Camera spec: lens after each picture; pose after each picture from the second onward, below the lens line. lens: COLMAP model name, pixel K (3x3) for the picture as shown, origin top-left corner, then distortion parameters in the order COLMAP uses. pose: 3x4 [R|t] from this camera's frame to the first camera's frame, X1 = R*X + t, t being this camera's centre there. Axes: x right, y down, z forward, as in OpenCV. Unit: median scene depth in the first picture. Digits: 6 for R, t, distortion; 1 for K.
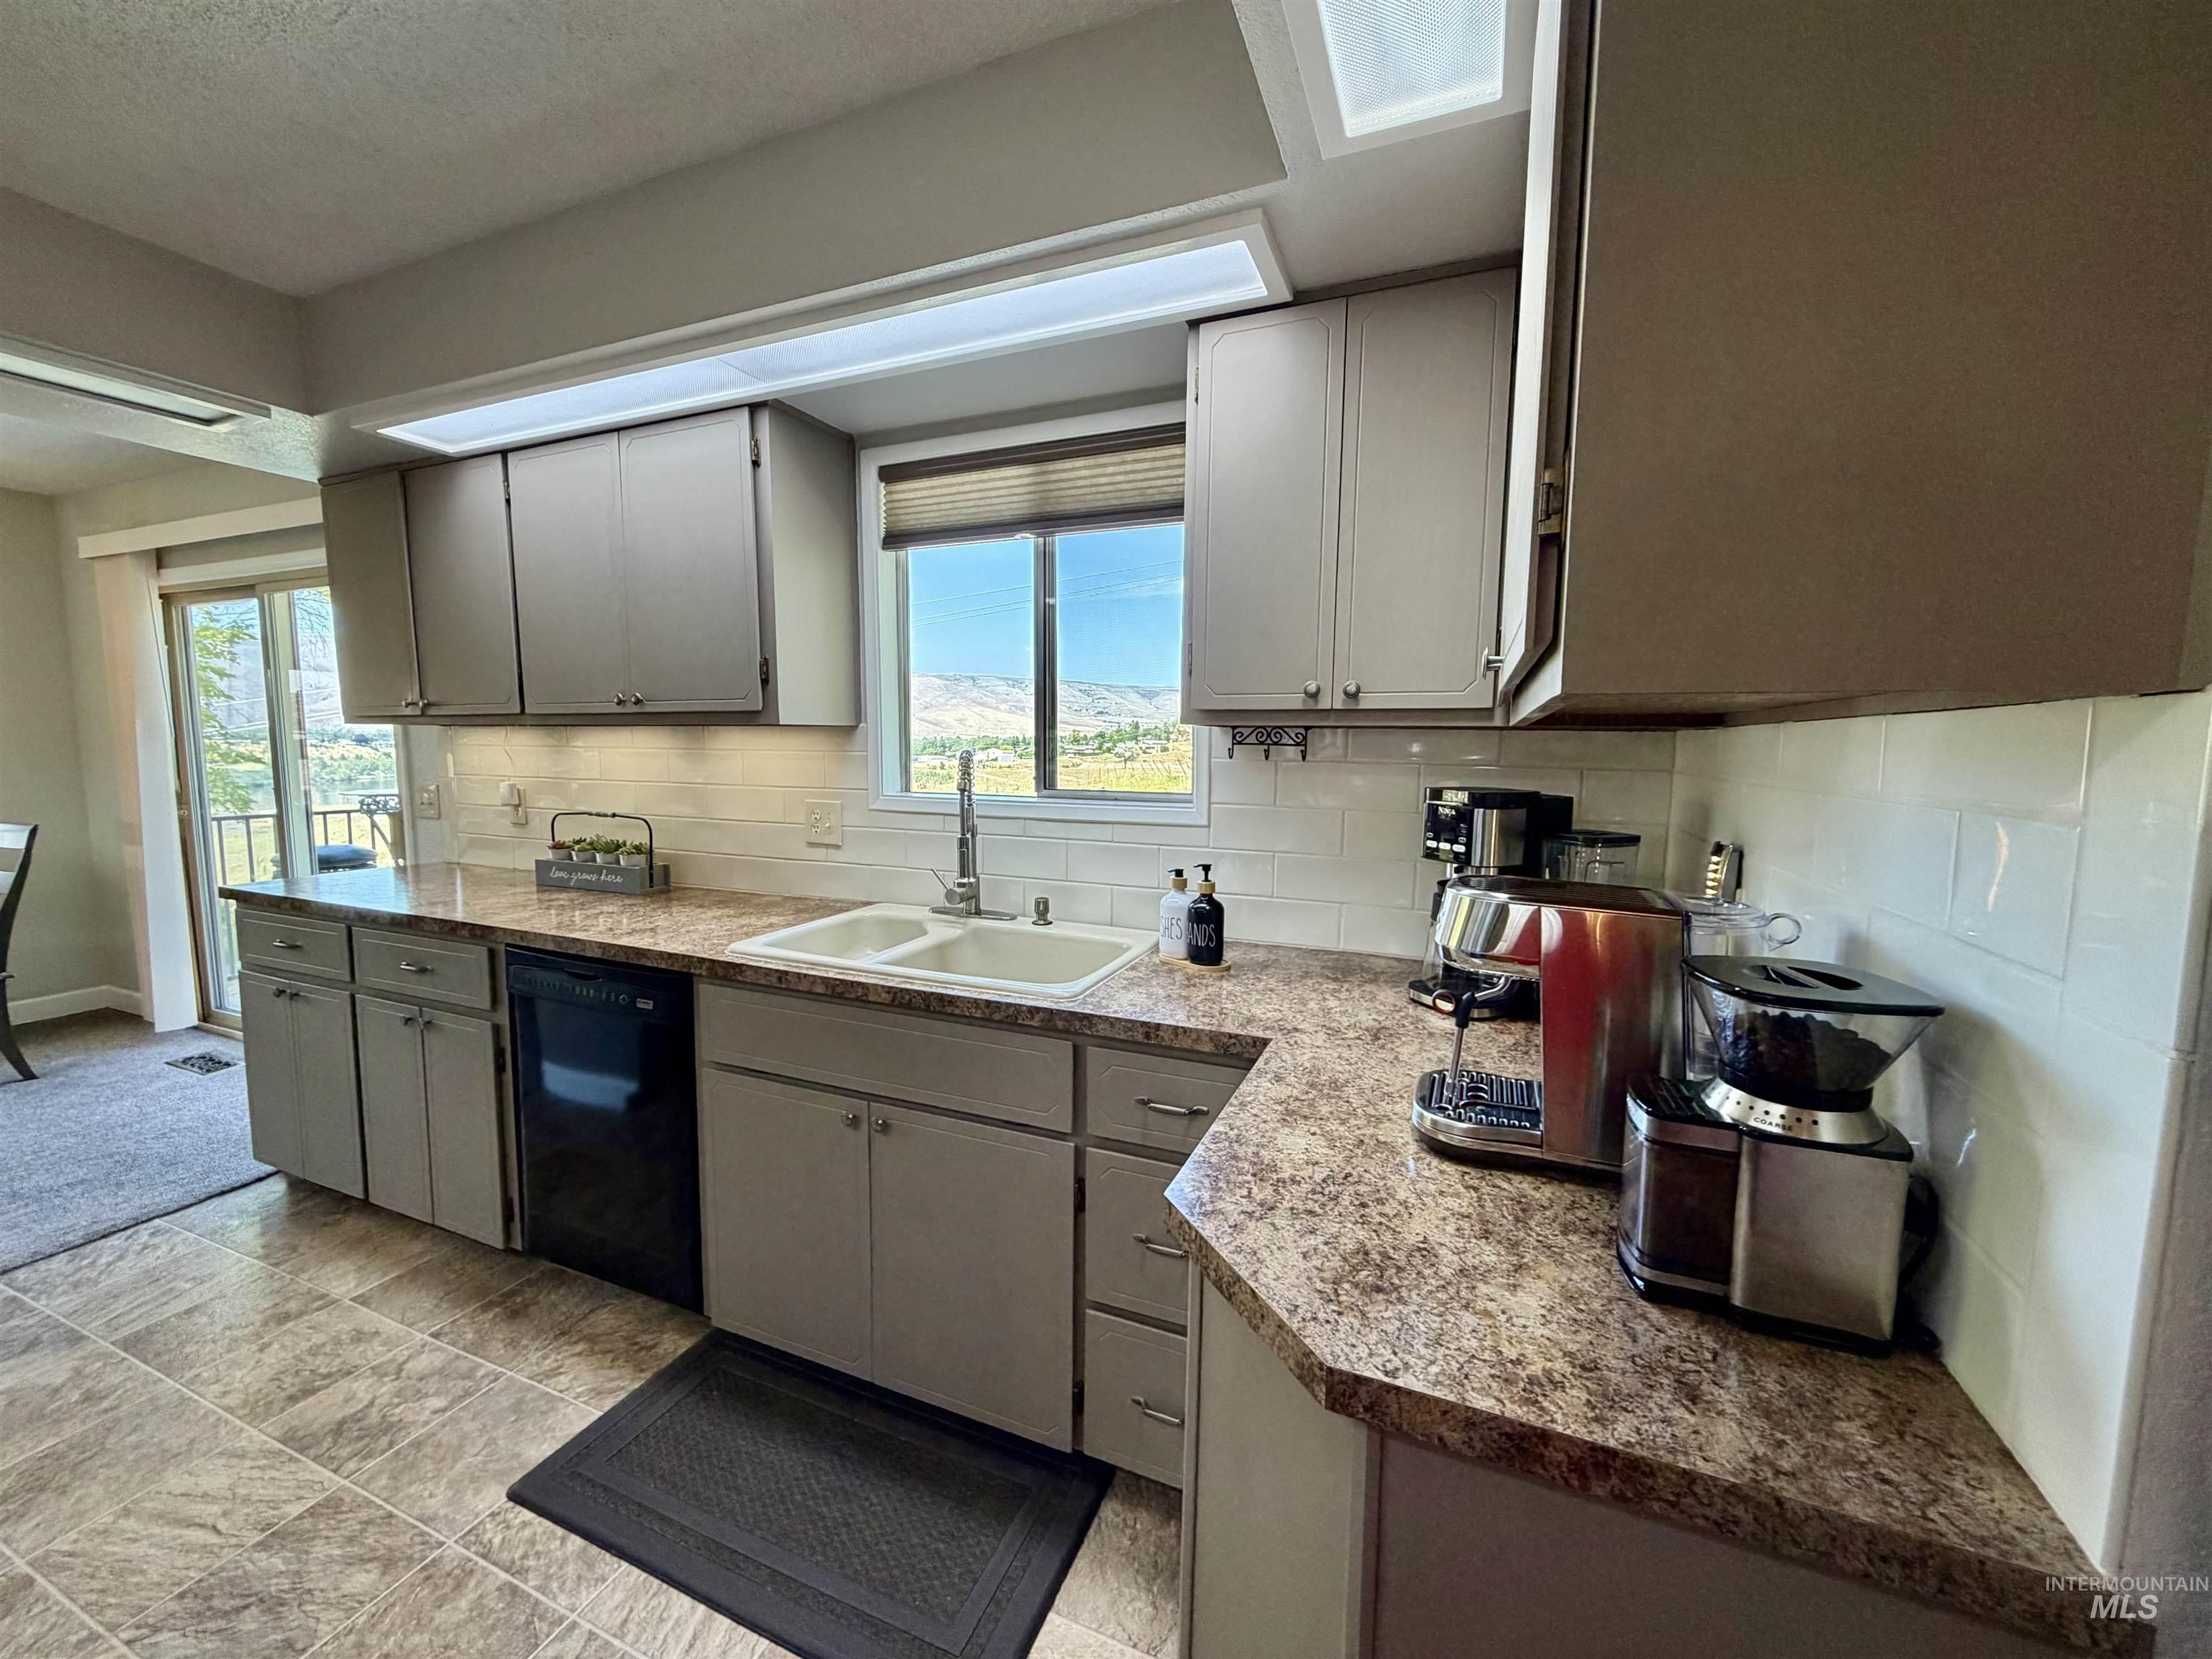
lens RADIAL K [[881.7, 0, 1098.1], [0, 881.7, 821.9], [0, 0, 1]] dist [-0.000594, 0.000287]
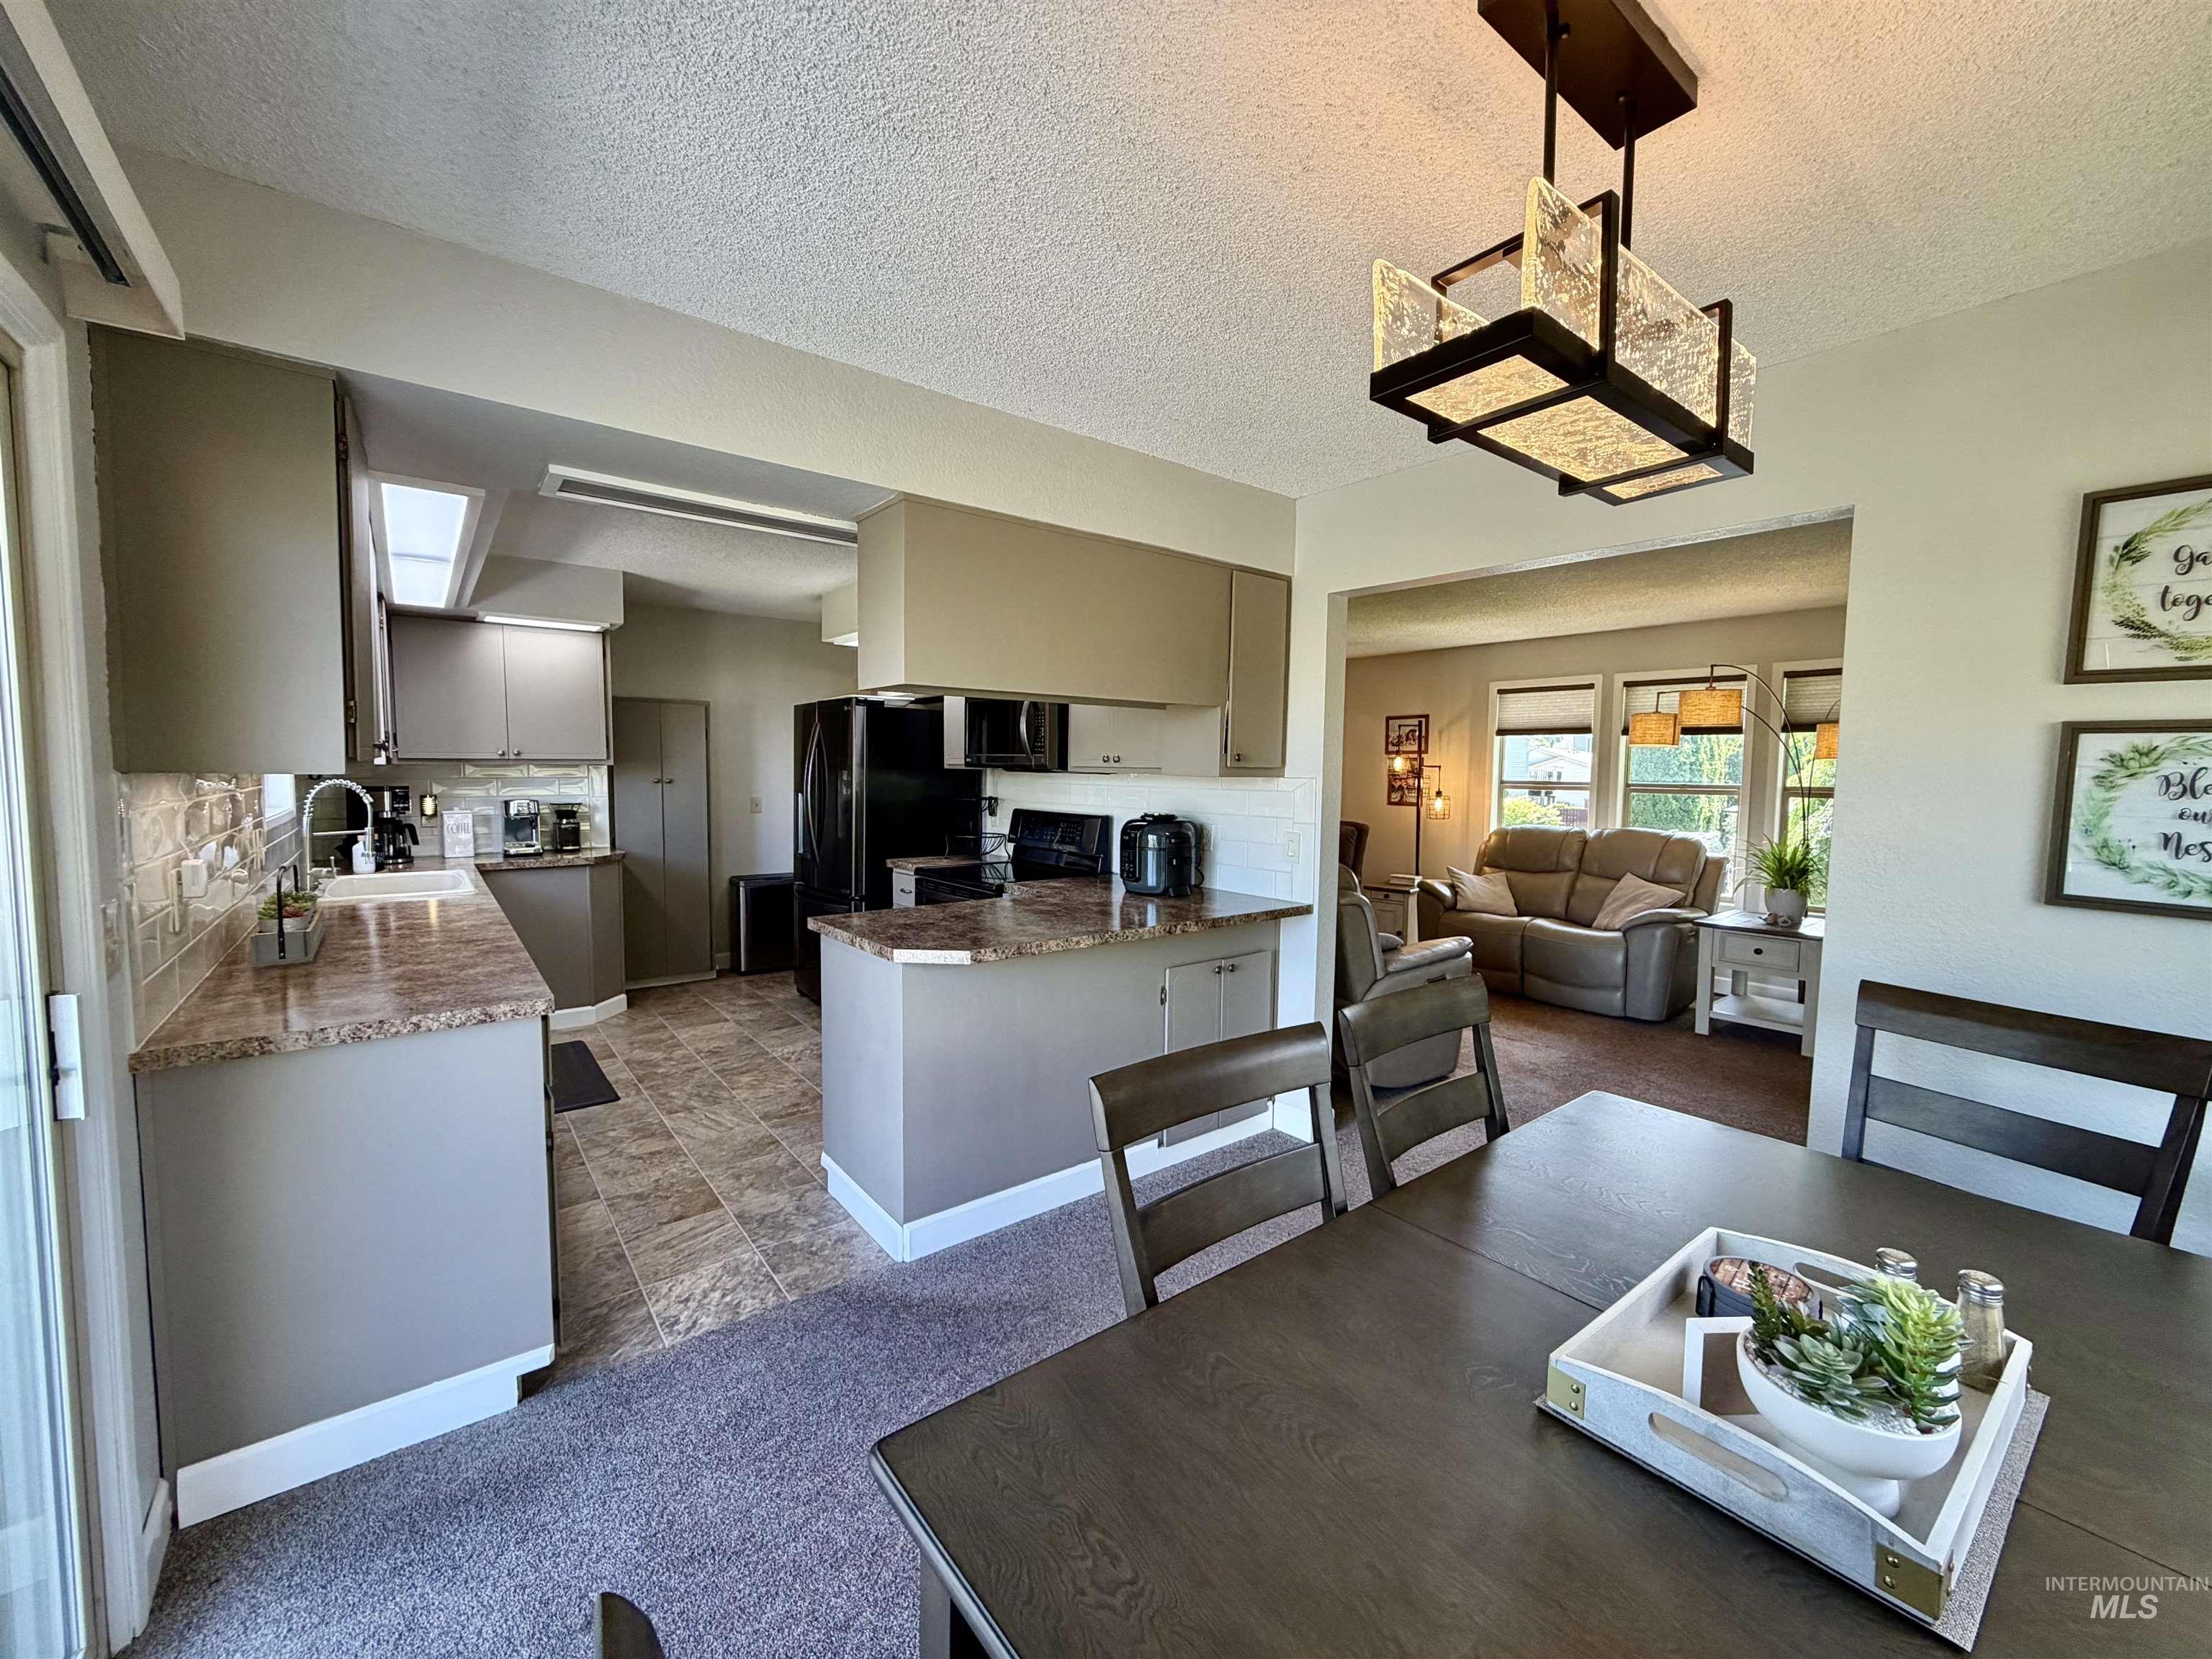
lens RADIAL K [[881.7, 0, 1102.4], [0, 881.7, 827.3], [0, 0, 1]] dist [-0.000594, 0.000287]
pose [[-0.878063, -0.054374, 0.475445, -2.073002], [0.024254, 0.987190, 0.157693, -0.207763], [-0.477929, 0.149995, -0.865497, 1.665320]]
